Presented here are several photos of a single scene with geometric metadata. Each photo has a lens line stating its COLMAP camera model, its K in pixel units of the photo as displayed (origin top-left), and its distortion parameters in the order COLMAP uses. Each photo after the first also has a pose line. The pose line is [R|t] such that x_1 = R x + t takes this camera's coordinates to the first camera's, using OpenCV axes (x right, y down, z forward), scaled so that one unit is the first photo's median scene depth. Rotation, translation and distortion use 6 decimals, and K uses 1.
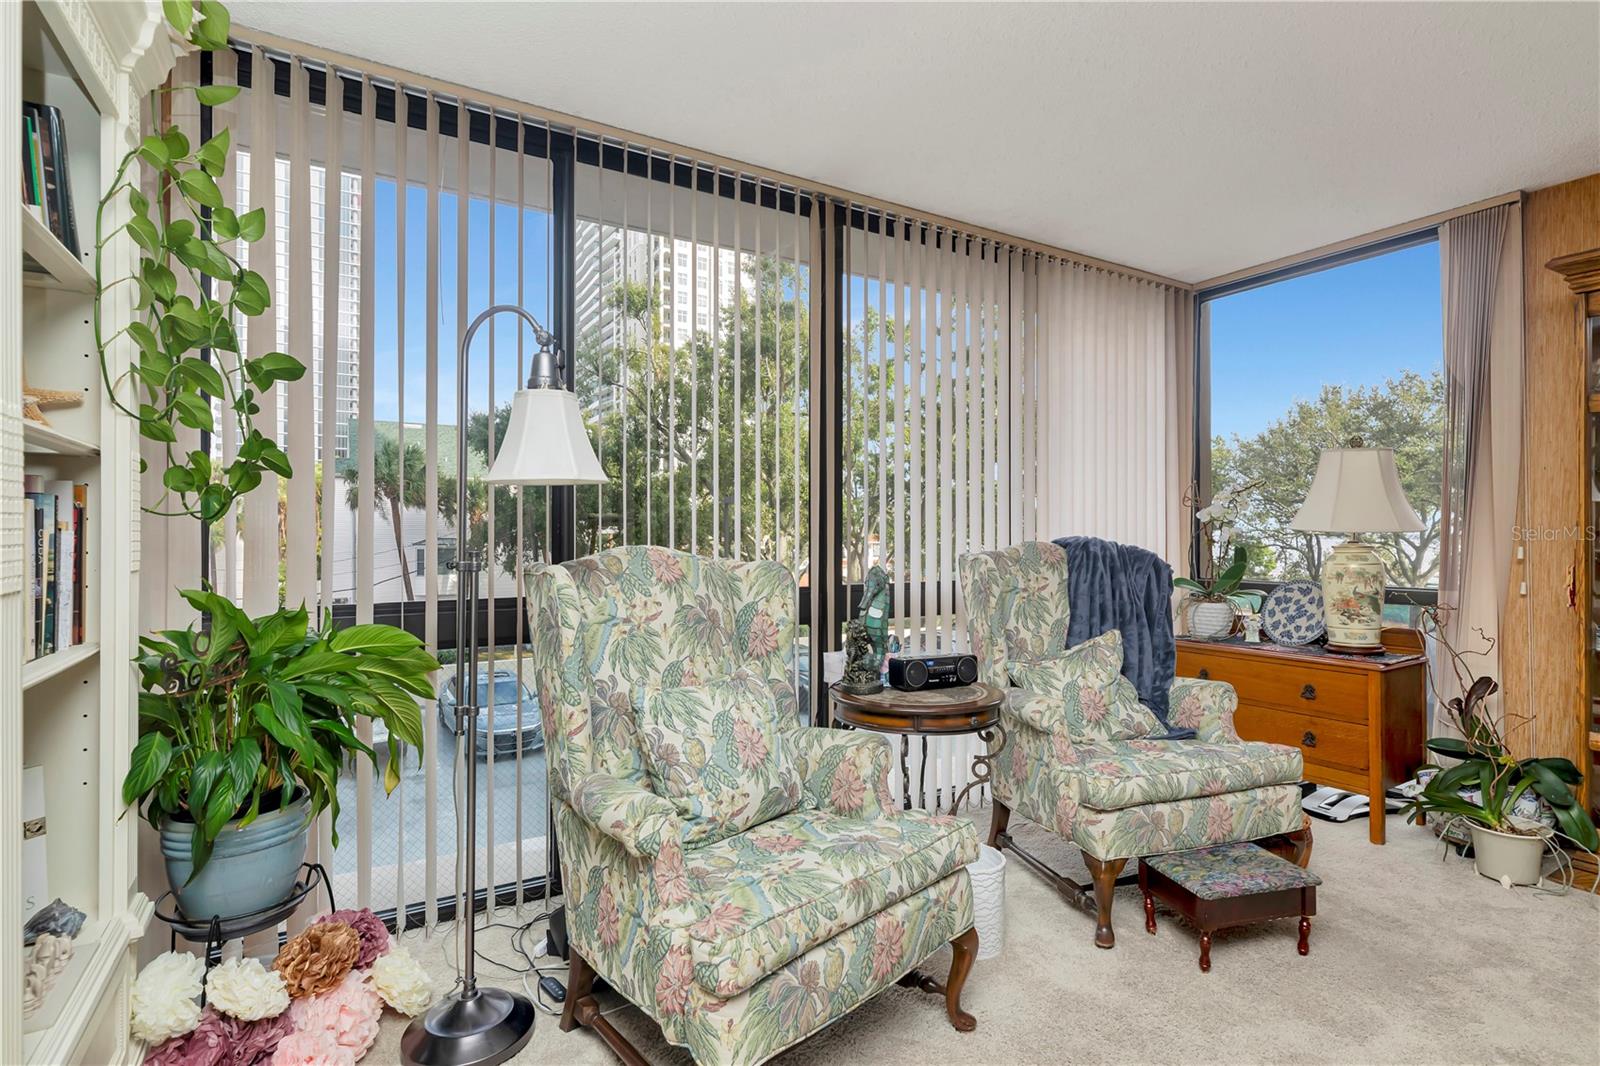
lens RADIAL K [[759.0, 0, 800.6], [0, 759.0, 536.8], [0, 0, 1]] dist [-0.005855, 0.000585]
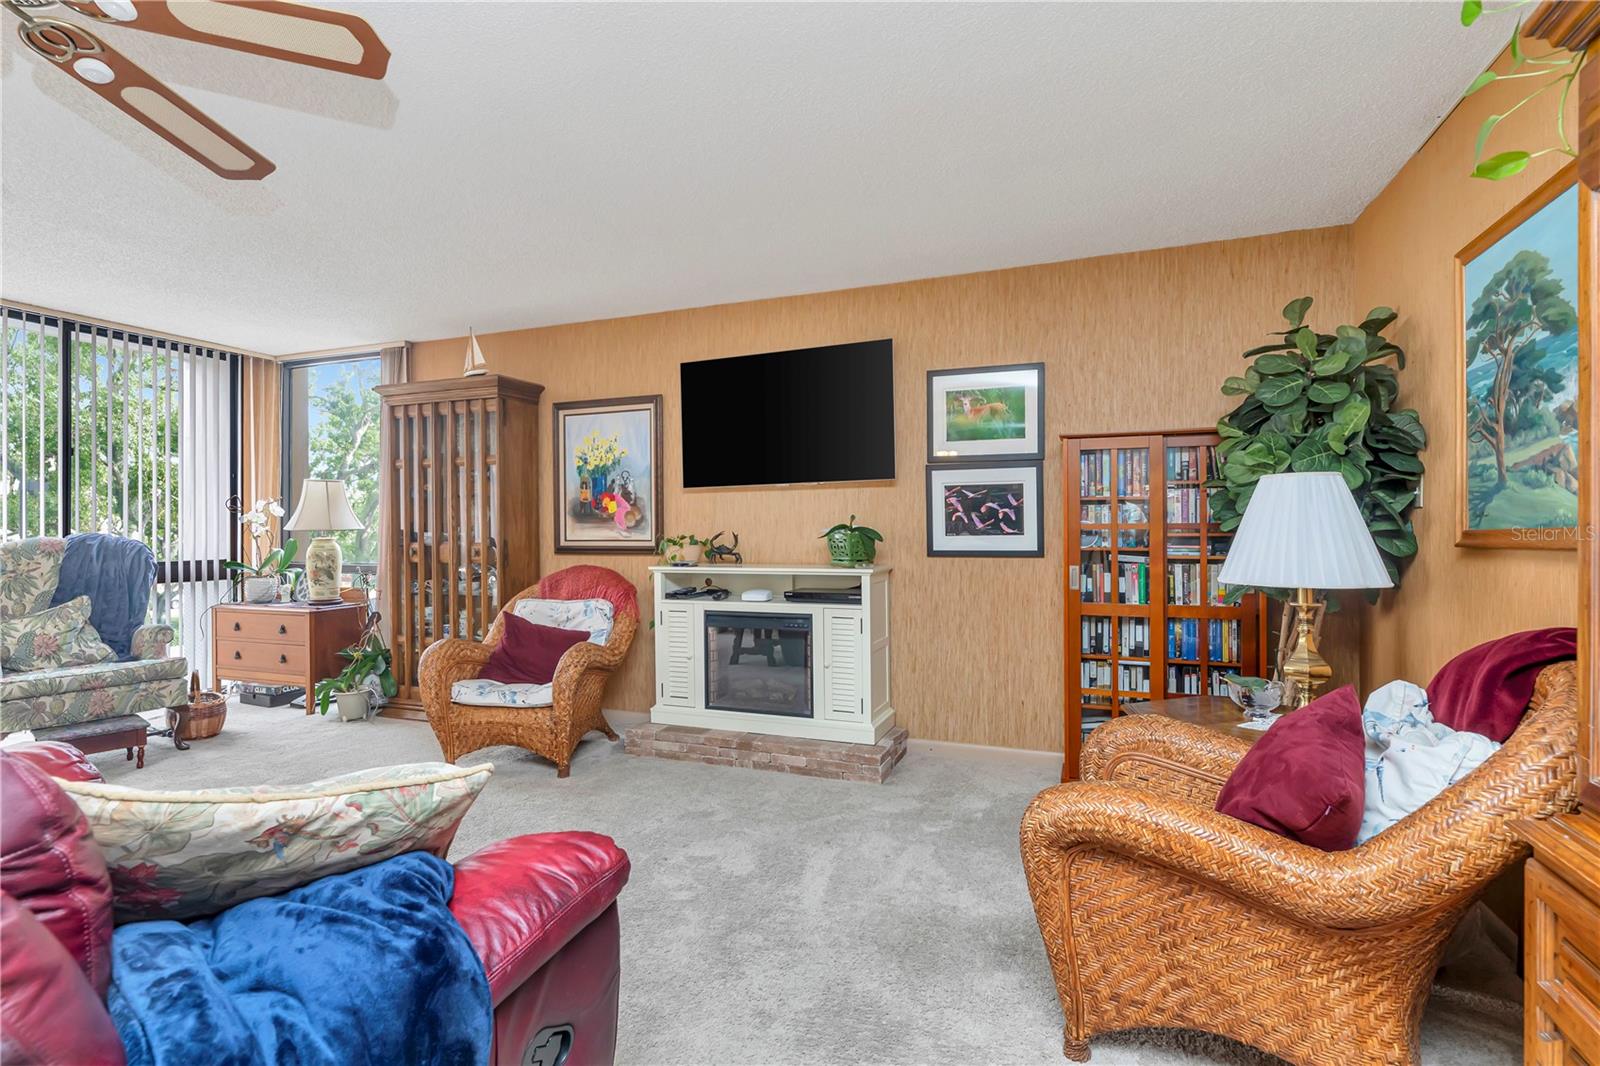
lens RADIAL K [[759.0, 0, 800.3], [0, 759.0, 536.1], [0, 0, 1]] dist [-0.005855, 0.000585]
pose [[0.802401, -0.006496, 0.596749, 0.778558], [0.004444, 0.999978, 0.004910, 0.004604], [-0.596768, -0.001288, 0.802413, -1.225089]]
